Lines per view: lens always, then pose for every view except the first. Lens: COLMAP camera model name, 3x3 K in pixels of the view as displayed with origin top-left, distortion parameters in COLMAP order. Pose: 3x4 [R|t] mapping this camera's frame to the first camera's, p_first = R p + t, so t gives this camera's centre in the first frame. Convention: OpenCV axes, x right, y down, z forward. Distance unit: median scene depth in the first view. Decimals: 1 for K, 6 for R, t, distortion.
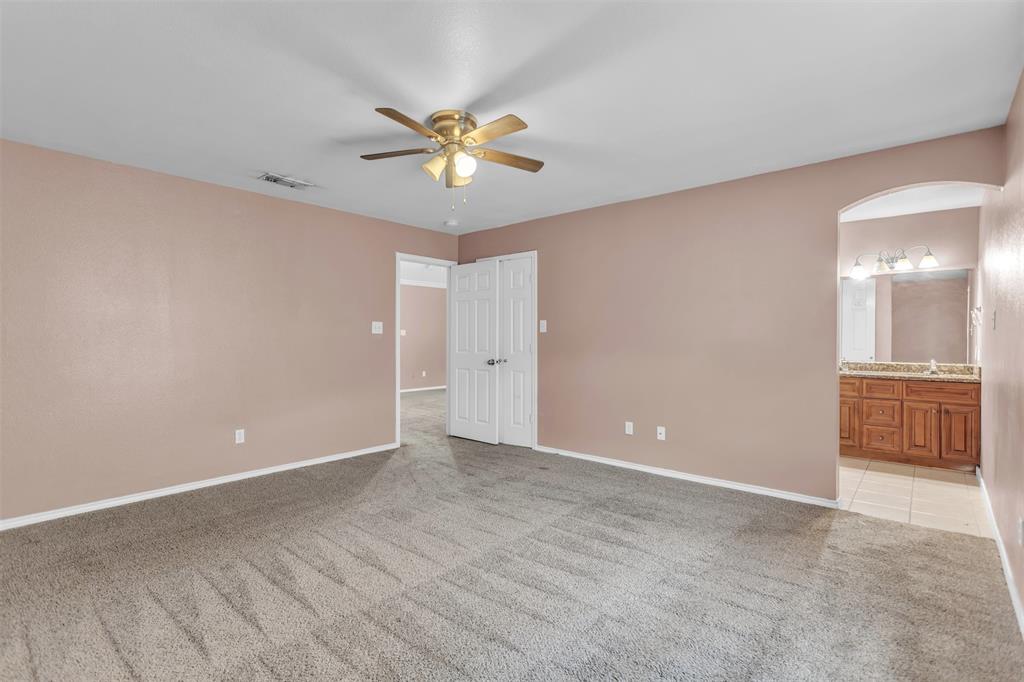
lens RADIAL K [[496.4, 0, 506.8], [0, 496.4, 340.1], [0, 0, 1]] dist [-0.000008, -0.000297]
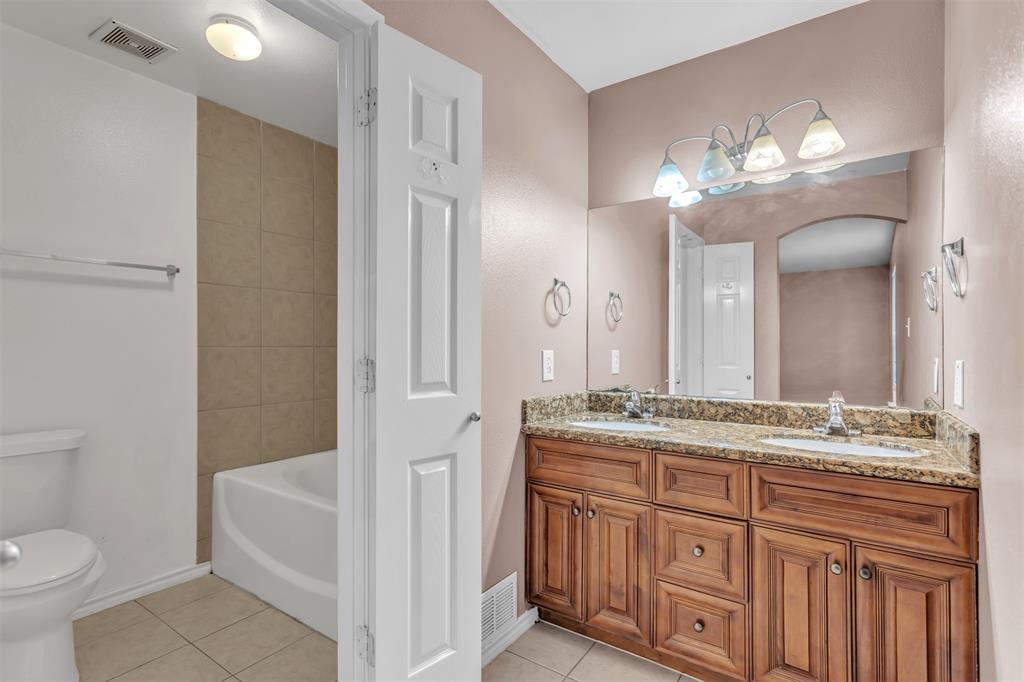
lens RADIAL K [[496.4, 0, 516.9], [0, 496.4, 342.9], [0, 0, 1]] dist [-0.000008, -0.000297]
pose [[0.993547, -0.003481, 0.113368, 0.595789], [0.005302, 0.999862, -0.015767, 0.004167], [-0.113298, 0.016266, 0.993428, 0.674354]]
